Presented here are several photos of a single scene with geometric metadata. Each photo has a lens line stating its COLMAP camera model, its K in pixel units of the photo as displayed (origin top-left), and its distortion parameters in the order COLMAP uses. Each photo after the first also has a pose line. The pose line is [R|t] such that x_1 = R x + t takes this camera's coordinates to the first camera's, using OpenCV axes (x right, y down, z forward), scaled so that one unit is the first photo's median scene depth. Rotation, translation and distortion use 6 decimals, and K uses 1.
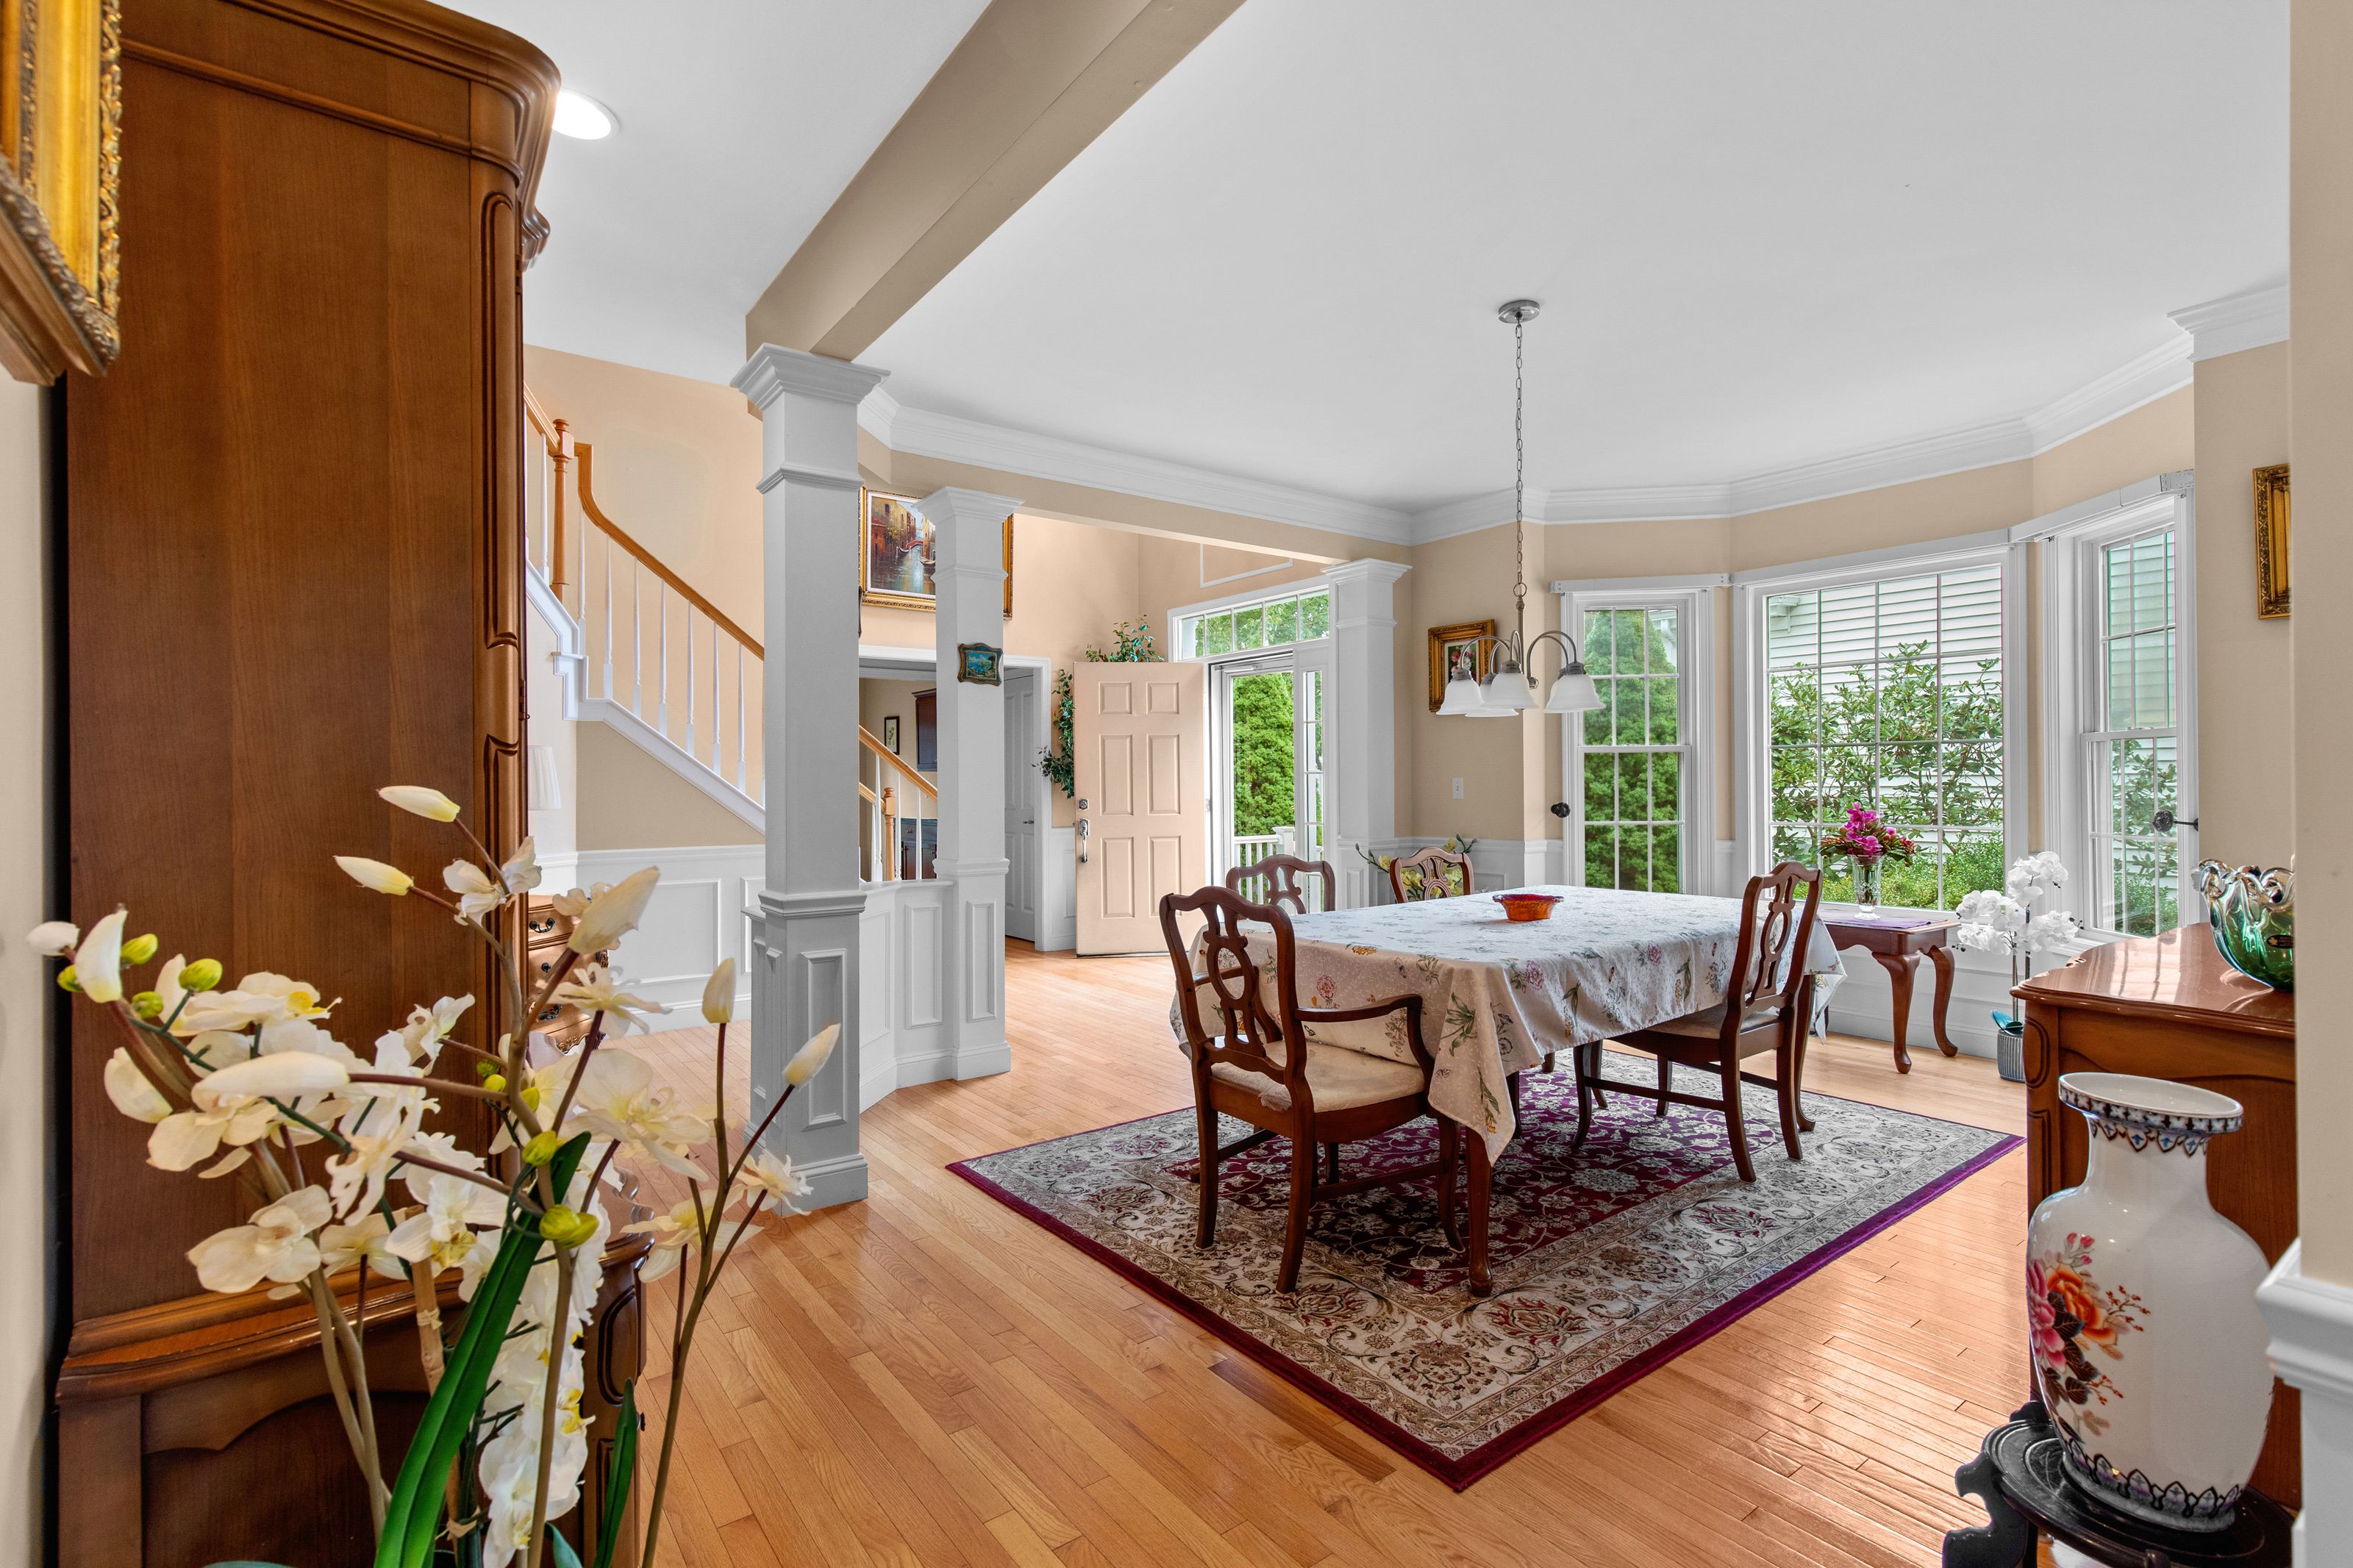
lens RADIAL K [[1061.0, 0, 1198.2], [0, 1061.0, 793.1], [0, 0, 1]] dist [0.012673, -0.003310]
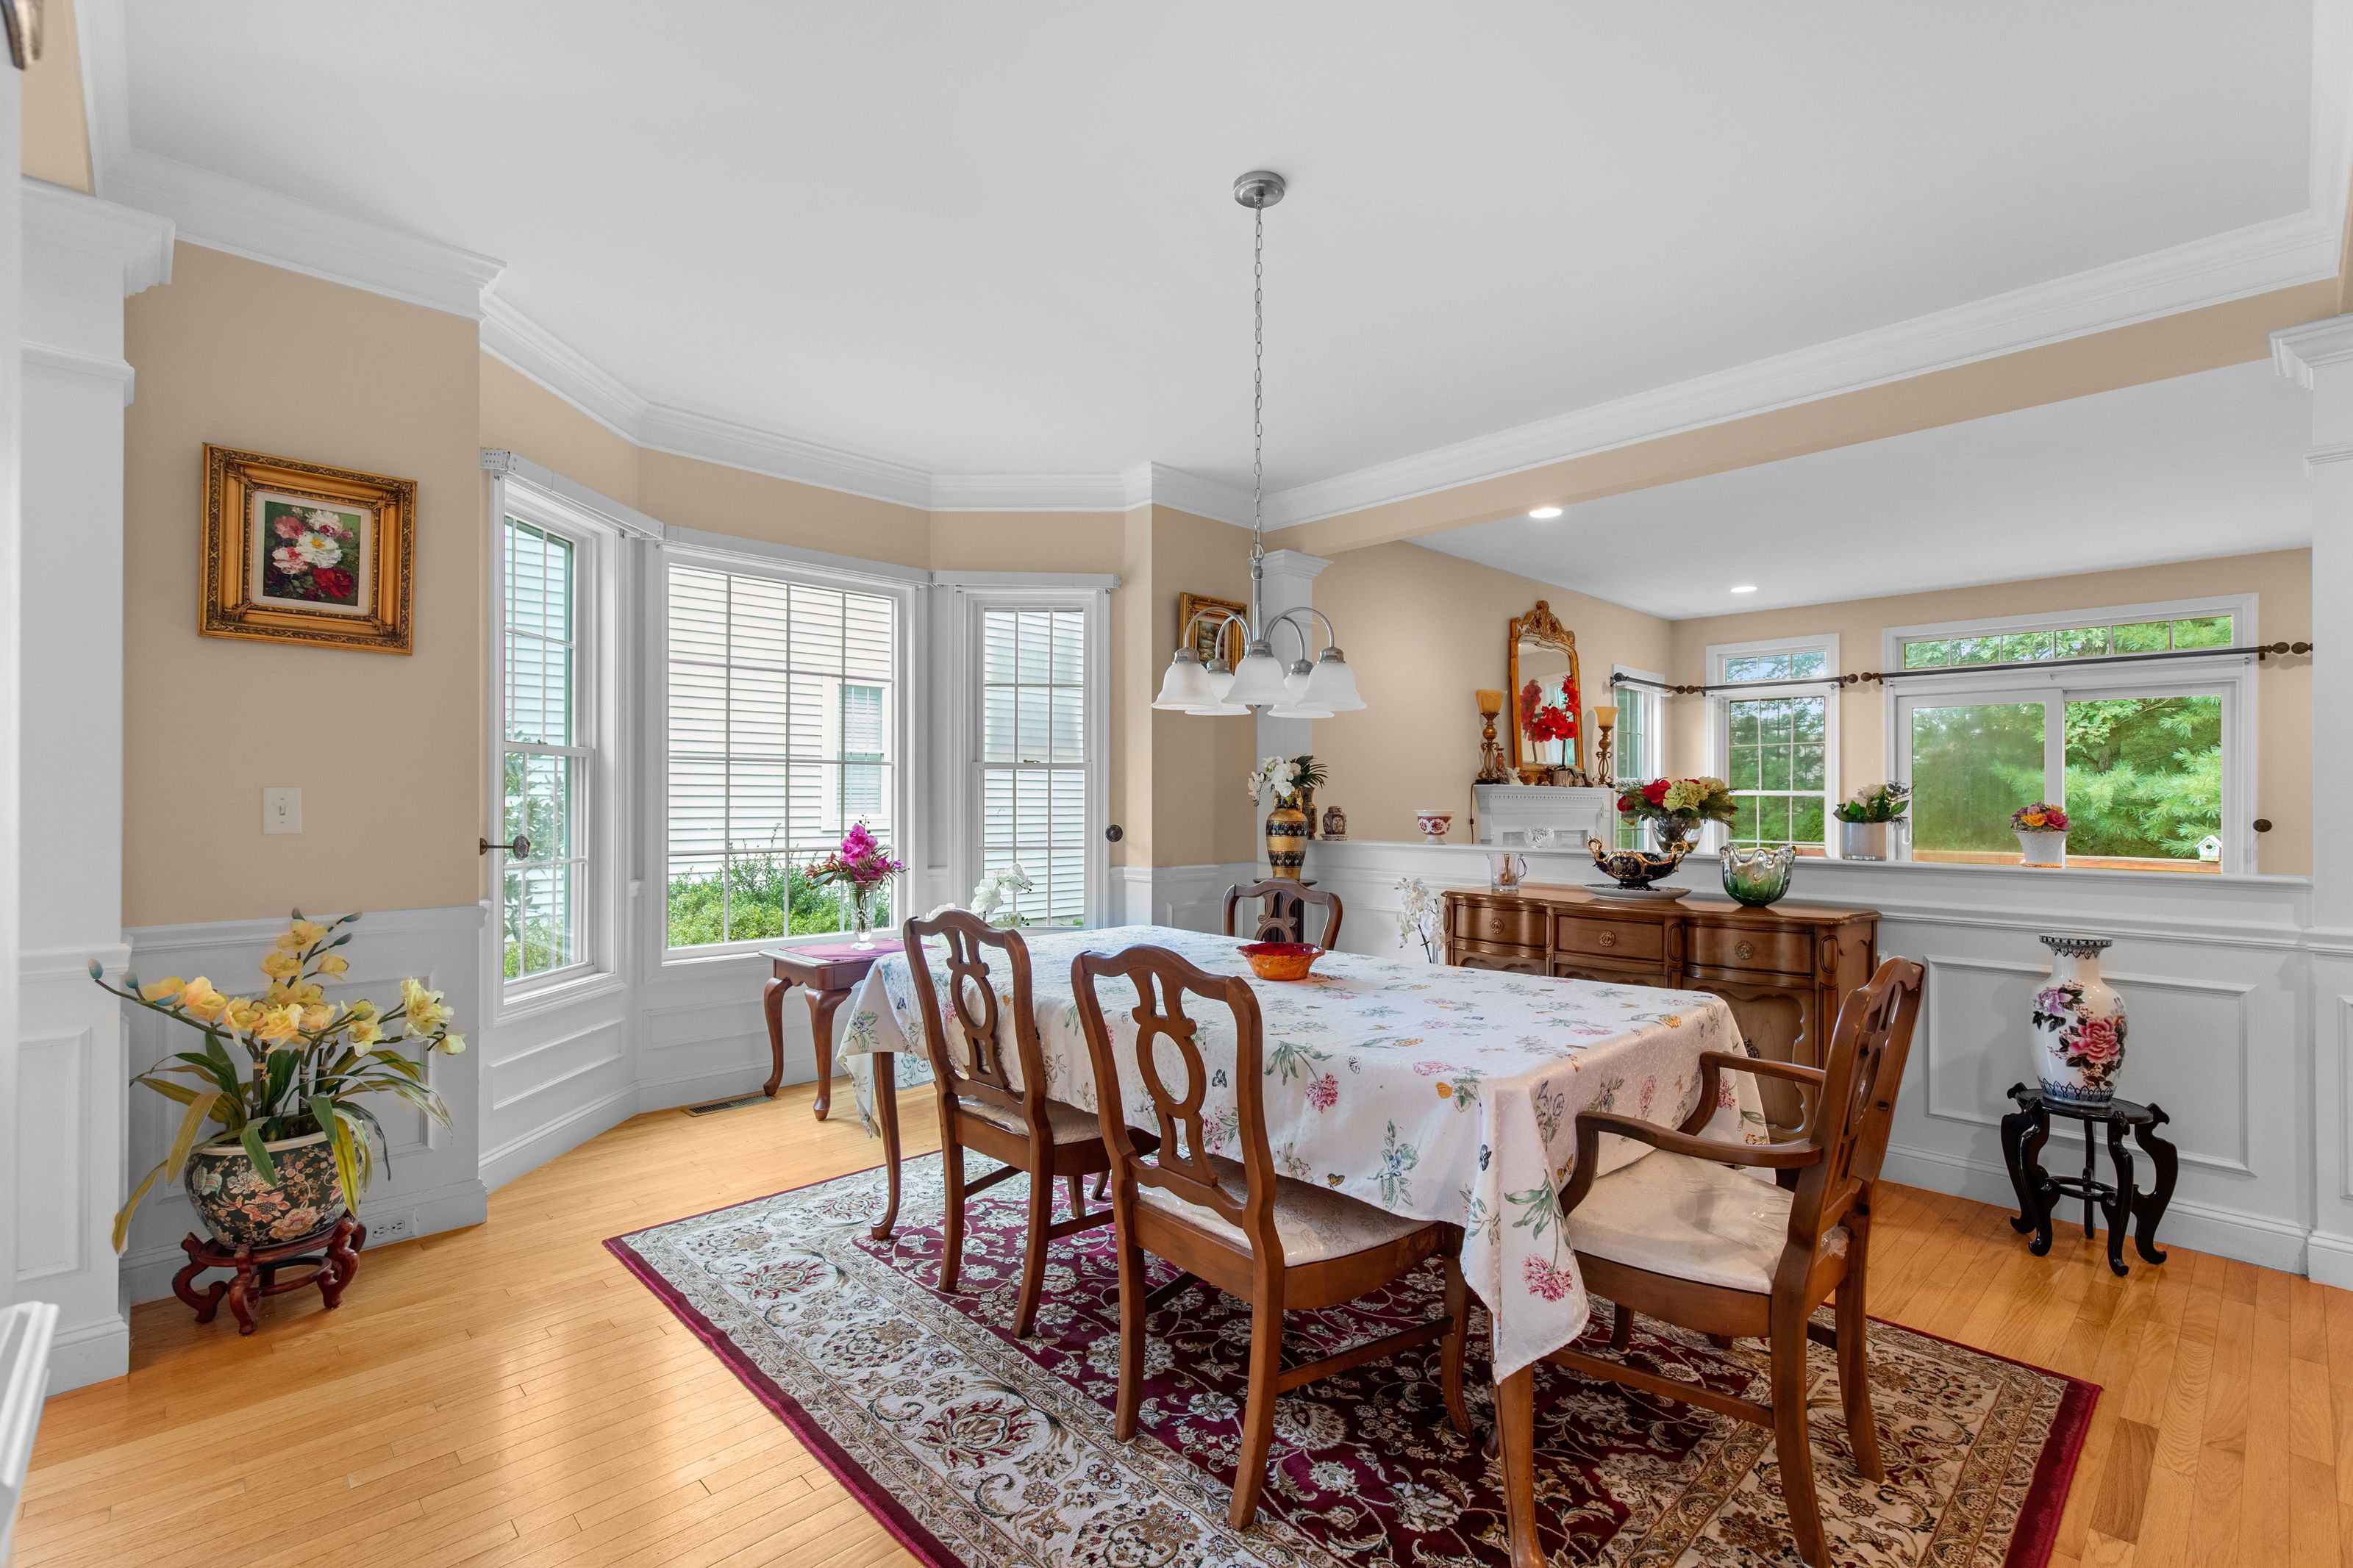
lens RADIAL K [[1061.0, 0, 1186.7], [0, 1061.0, 788.7], [0, 0, 1]] dist [0.012673, -0.003310]
pose [[-0.113686, 0.017547, 0.993362, -0.352444], [0.003706, 0.999845, -0.017238, -0.005080], [-0.993510, 0.001722, -0.113733, 0.883798]]
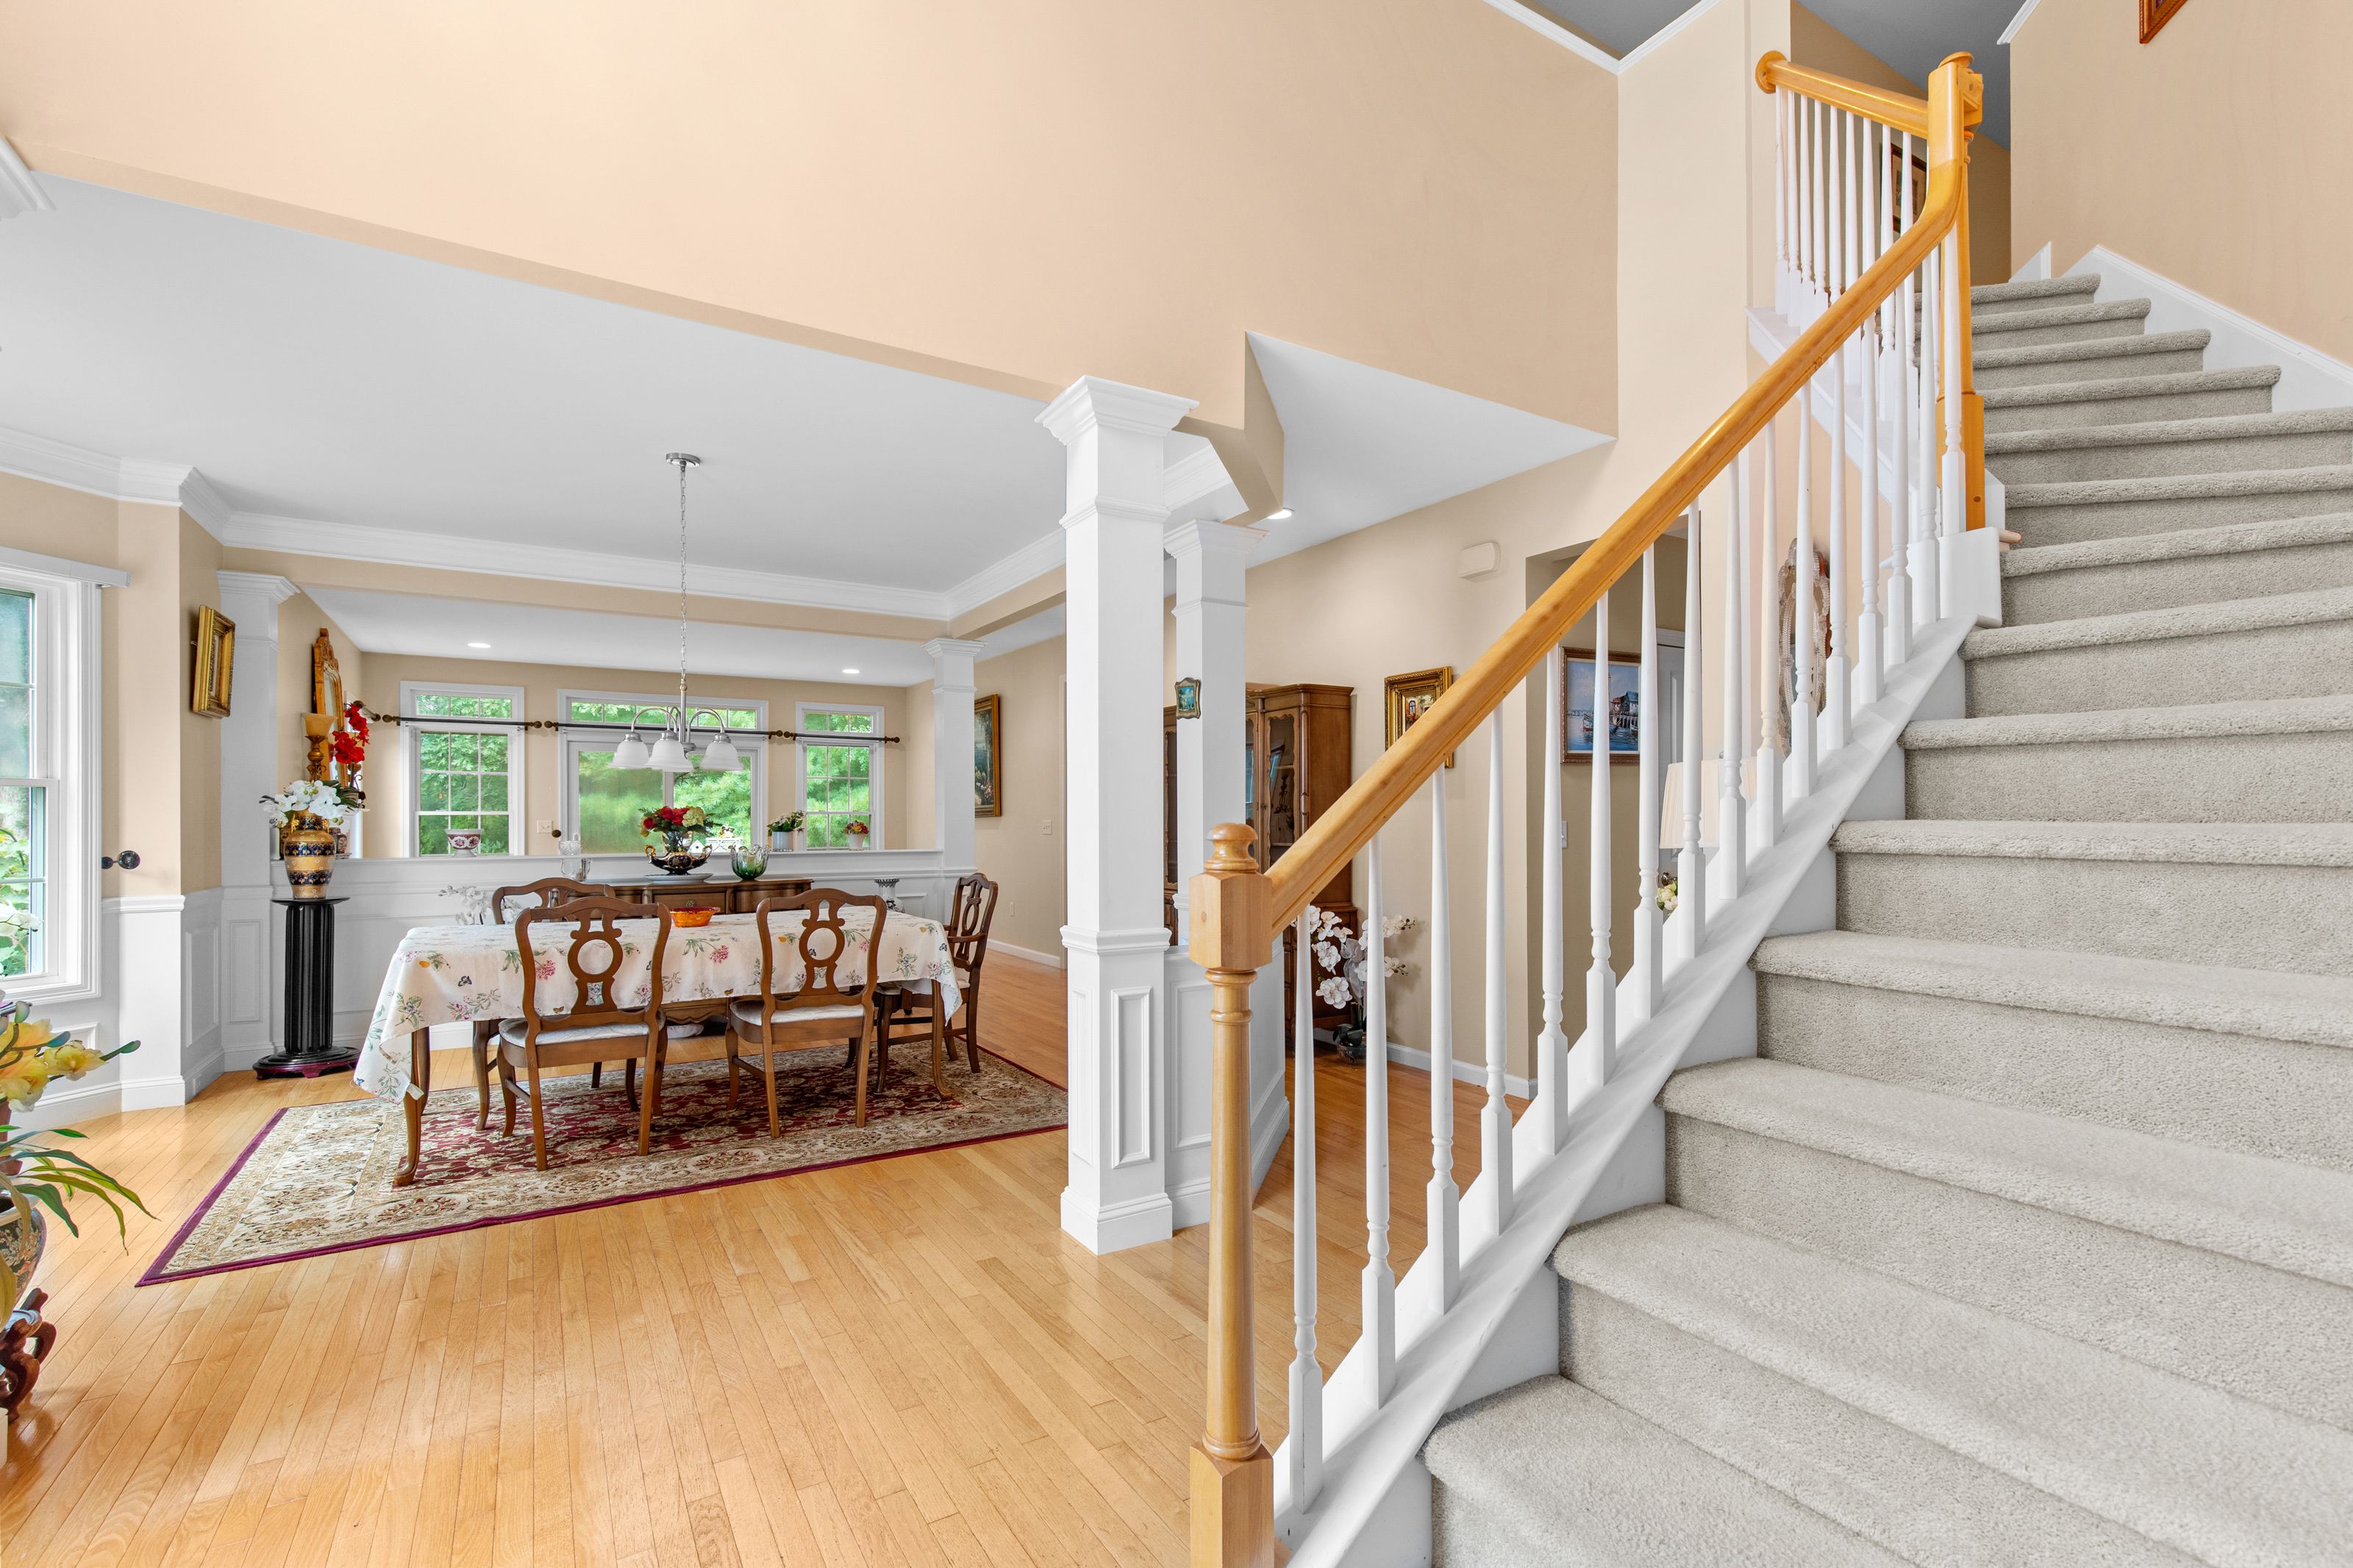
lens RADIAL K [[1061.0, 0, 1186.5], [0, 1061.0, 815.6], [0, 0, 1]] dist [0.012673, -0.003310]
pose [[-0.994796, 0.007831, 0.101584, -0.339953], [0.008204, 0.999961, 0.003257, -0.014696], [-0.101555, 0.004073, -0.994822, 1.731697]]
